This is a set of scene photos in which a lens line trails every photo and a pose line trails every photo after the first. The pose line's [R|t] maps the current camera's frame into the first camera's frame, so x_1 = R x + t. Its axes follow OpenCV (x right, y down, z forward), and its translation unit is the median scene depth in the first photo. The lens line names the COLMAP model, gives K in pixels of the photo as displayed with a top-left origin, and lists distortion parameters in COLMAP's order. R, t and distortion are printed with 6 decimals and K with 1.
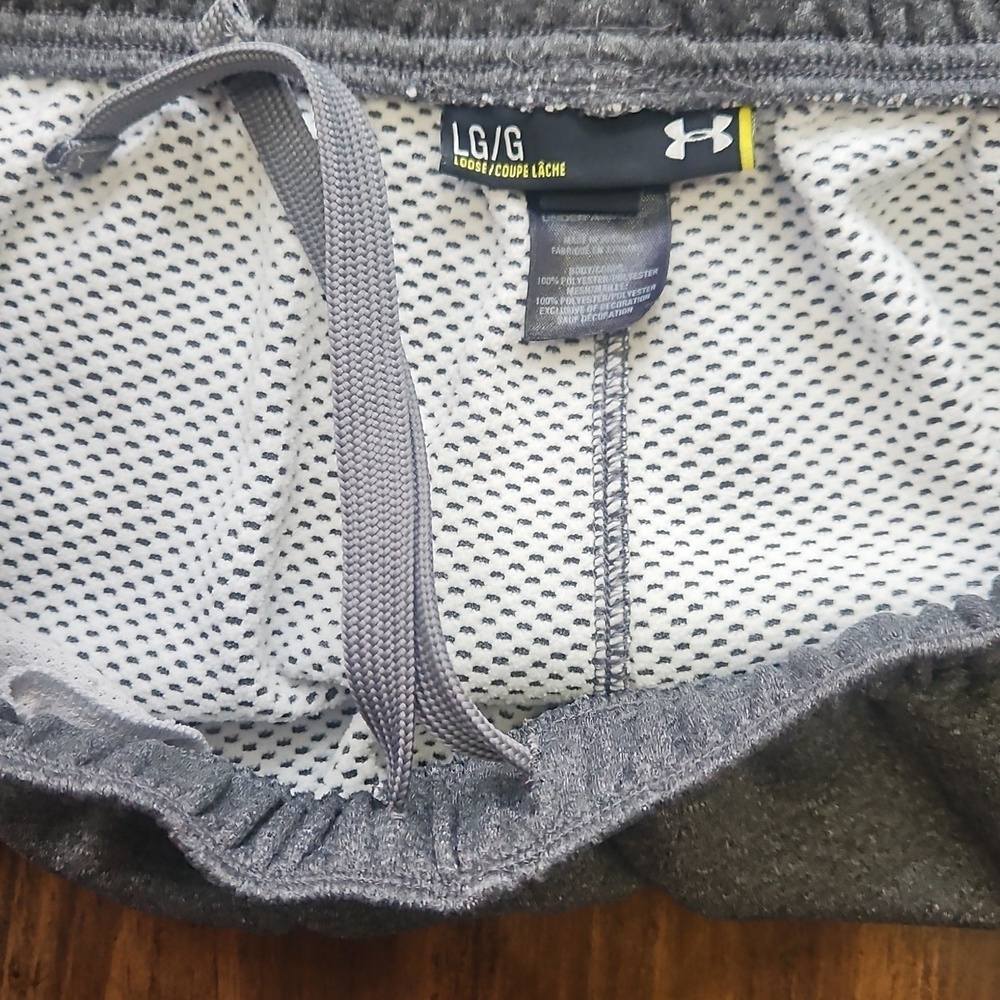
lens RADIAL K [[1442.7, 0, 479.5], [0, 1442.7, 503.7], [0, 0, 1]] dist [0.053560, 0.000000]
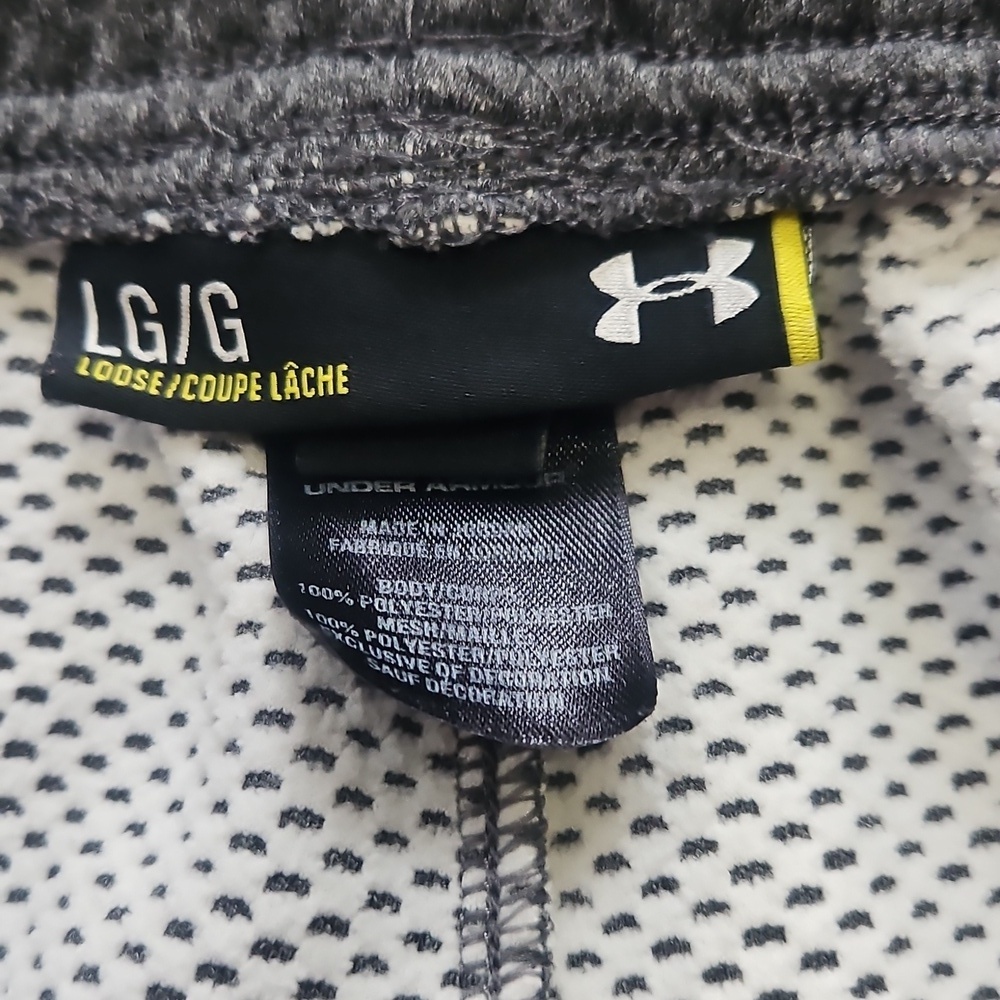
lens RADIAL K [[1442.7, 0, 500.6], [0, 1442.7, 503.5], [0, 0, 1]] dist [0.053560, 0.000000]
pose [[0.999426, -0.029927, 0.015906, 0.094142], [0.032600, 0.977231, -0.209660, -0.112129], [-0.009269, 0.210058, 0.977645, 0.617156]]
